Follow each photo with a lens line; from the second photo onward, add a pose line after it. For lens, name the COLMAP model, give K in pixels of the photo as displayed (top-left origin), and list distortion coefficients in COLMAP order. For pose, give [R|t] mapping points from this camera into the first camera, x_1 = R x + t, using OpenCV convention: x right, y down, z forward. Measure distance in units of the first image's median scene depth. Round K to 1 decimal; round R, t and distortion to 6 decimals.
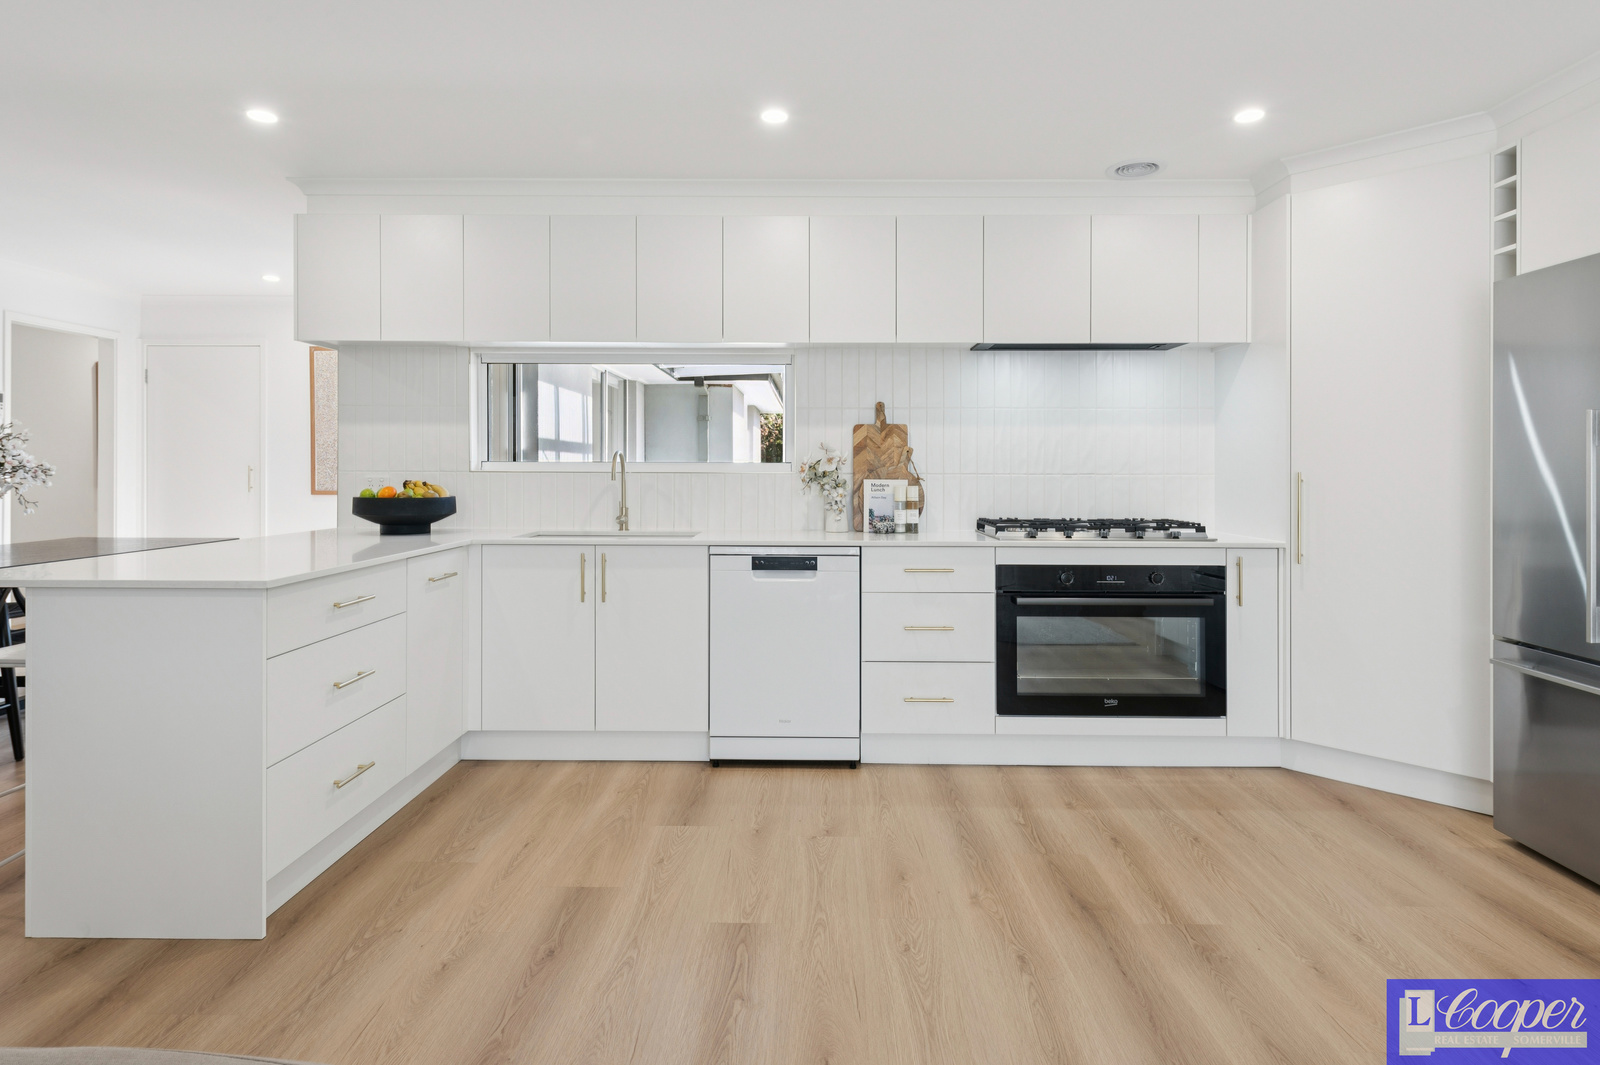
lens RADIAL K [[849.2, 0, 801.0], [0, 849.2, 519.4], [0, 0, 1]] dist [0.010662, -0.003131]
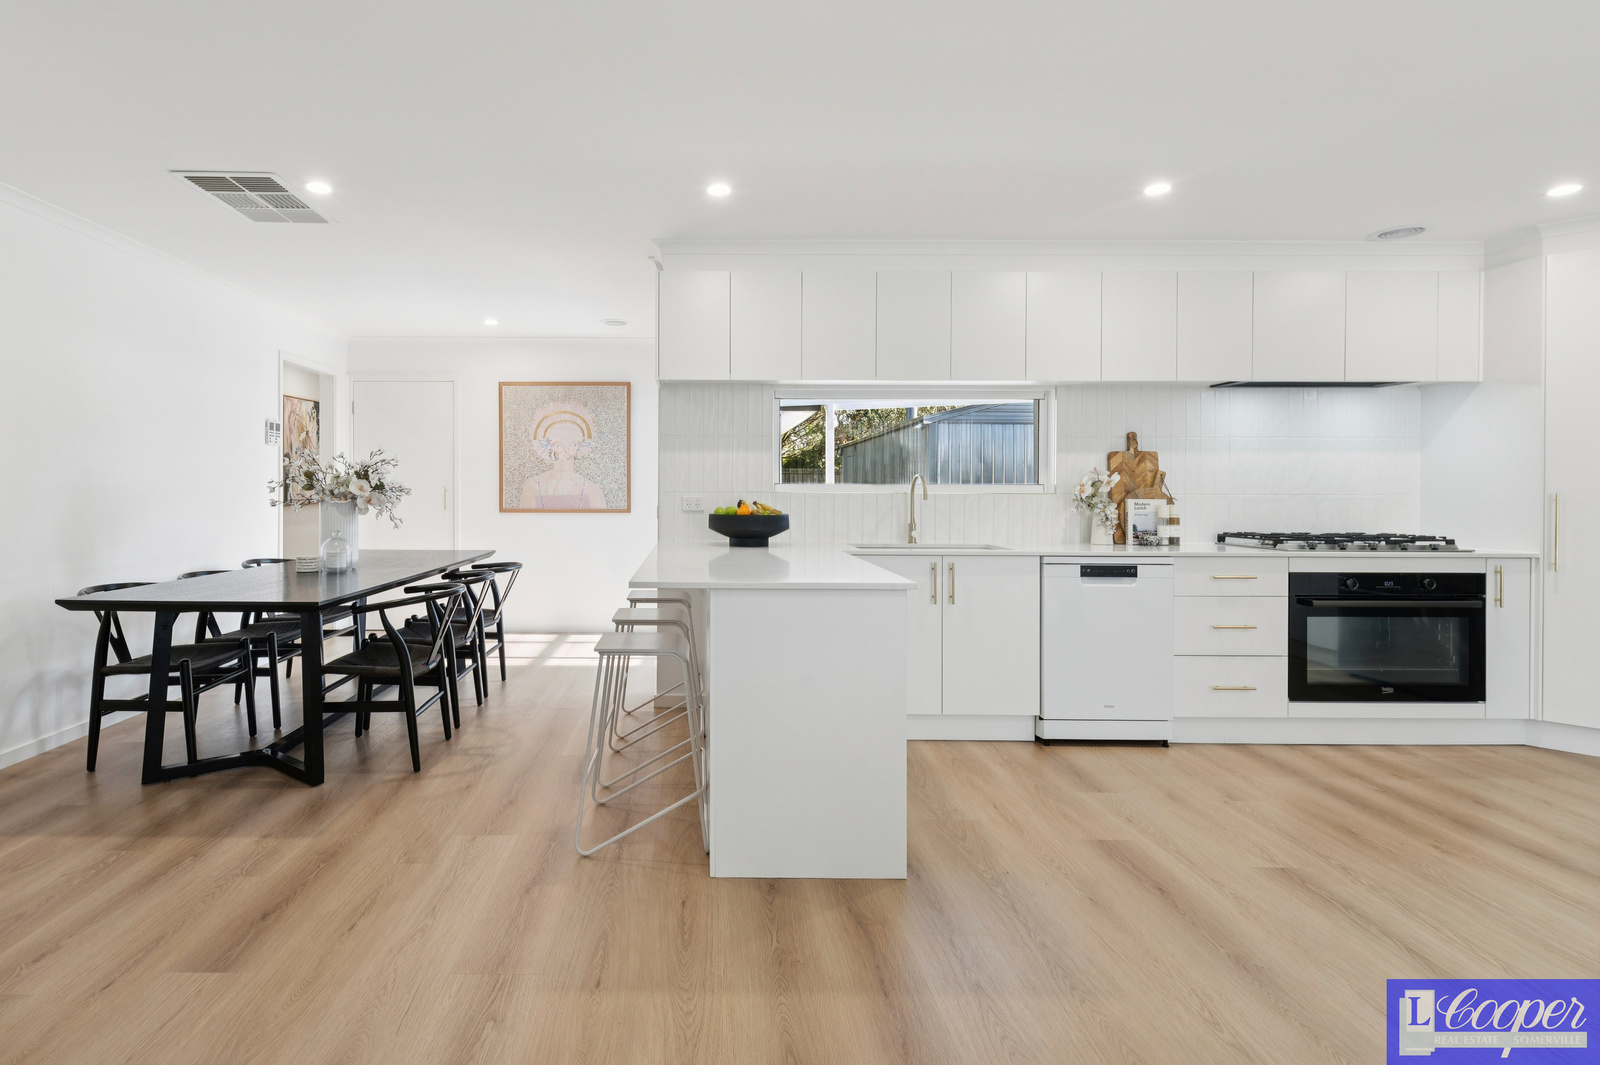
lens RADIAL K [[761.4, 0, 799.9], [0, 761.4, 540.5], [0, 0, 1]] dist [0.001345, -0.001375]
pose [[0.999998, 0.000096, 0.001954, -0.436126], [-0.000111, 0.999967, 0.008127, 0.001069], [-0.001953, -0.008128, 0.999965, -0.043371]]
